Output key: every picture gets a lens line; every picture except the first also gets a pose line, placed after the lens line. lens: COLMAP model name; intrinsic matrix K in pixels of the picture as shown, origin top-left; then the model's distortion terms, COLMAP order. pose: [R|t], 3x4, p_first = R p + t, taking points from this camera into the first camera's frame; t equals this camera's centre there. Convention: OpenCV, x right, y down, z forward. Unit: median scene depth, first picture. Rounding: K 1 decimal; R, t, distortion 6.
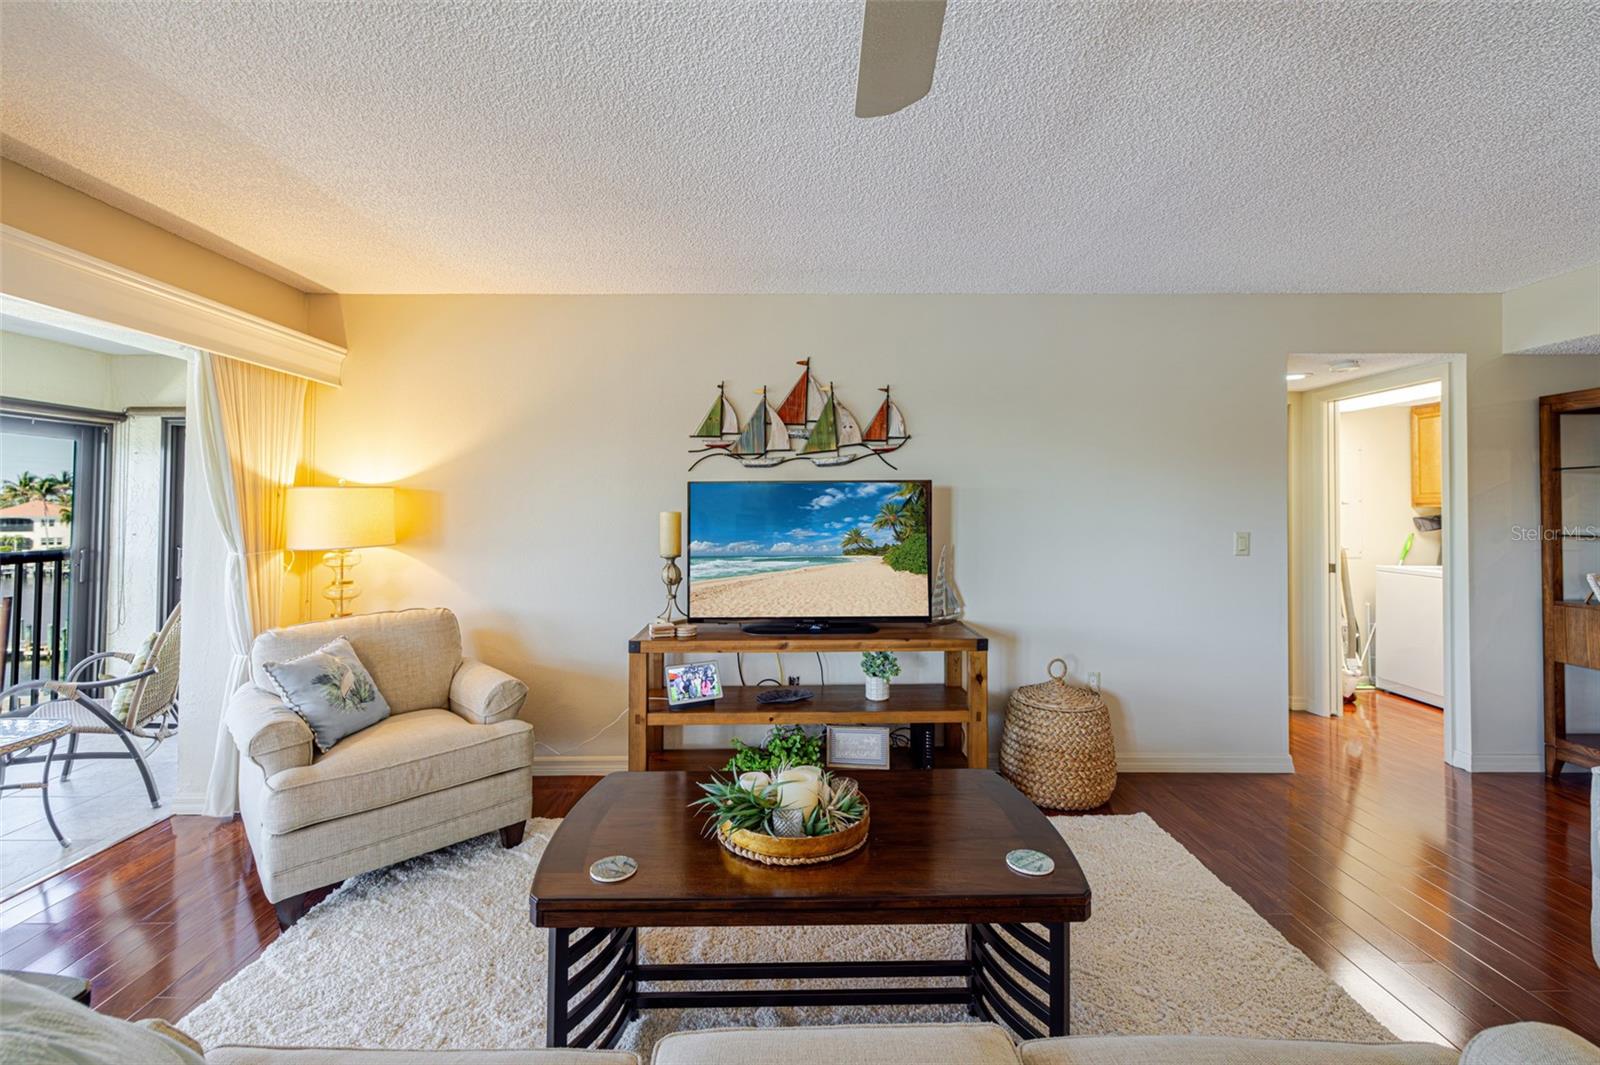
lens RADIAL K [[688.2, 0, 793.9], [0, 688.2, 496.2], [0, 0, 1]] dist [0.000002, -0.000429]
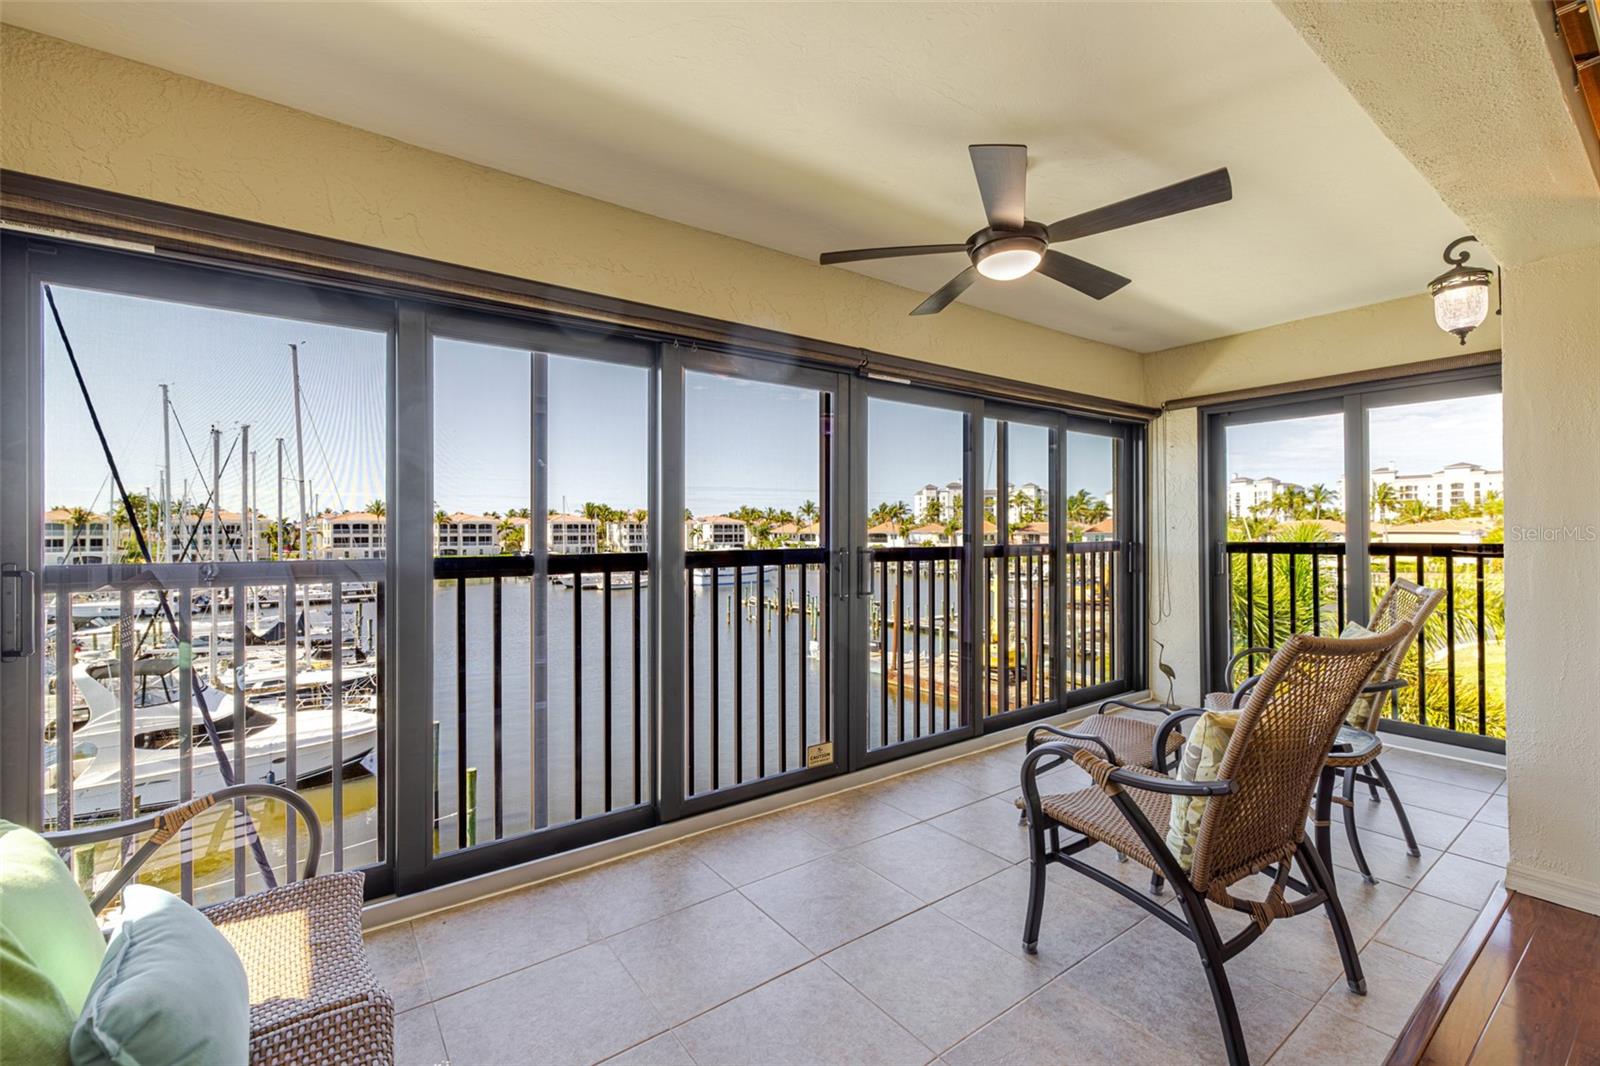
lens RADIAL K [[682.6, 0, 804.2], [0, 682.6, 528.1], [0, 0, 1]] dist [0.001369, -0.000004]
pose [[0.581640, -0.002668, -0.813442, -0.655431], [0.019841, 0.999744, 0.010907, 0.048557], [0.813205, -0.022483, 0.581543, -0.023147]]
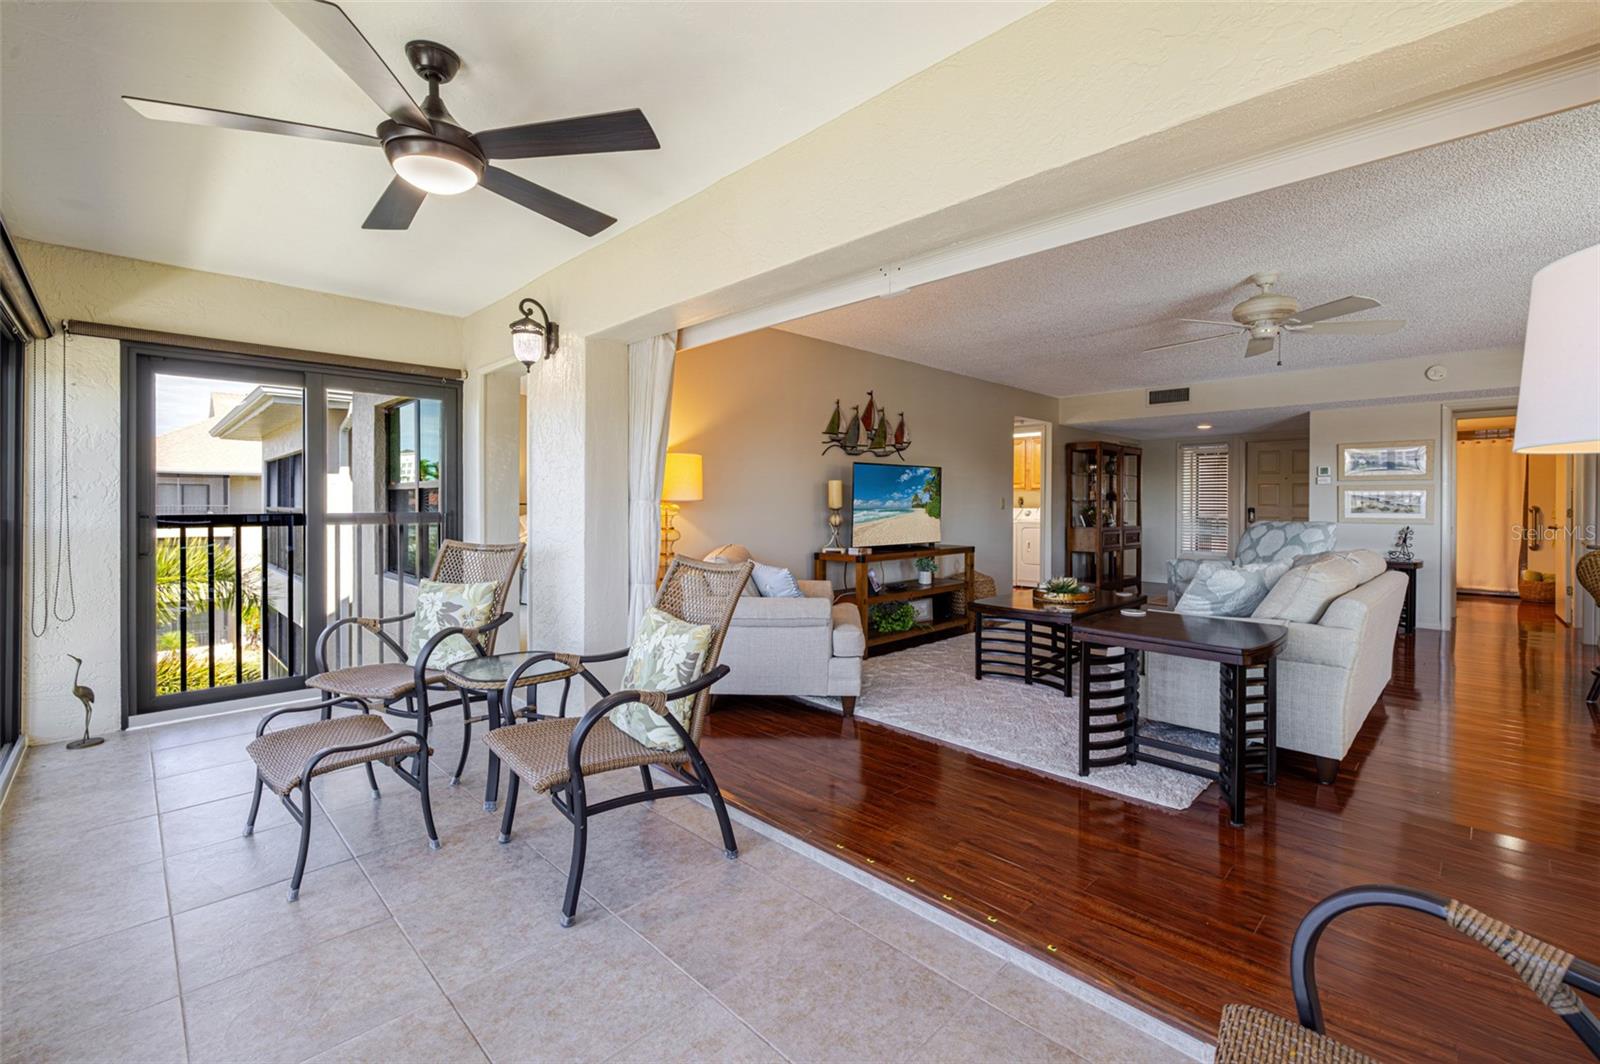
lens RADIAL K [[680.0, 0, 809.0], [0, 680.0, 515.5], [0, 0, 1]] dist [0.002957, 0.000206]
pose [[0.711671, -0.008868, 0.702457, -1.255801], [-0.021164, 0.999196, 0.034055, 0.048205], [-0.702194, -0.039103, 0.710911, -0.072333]]
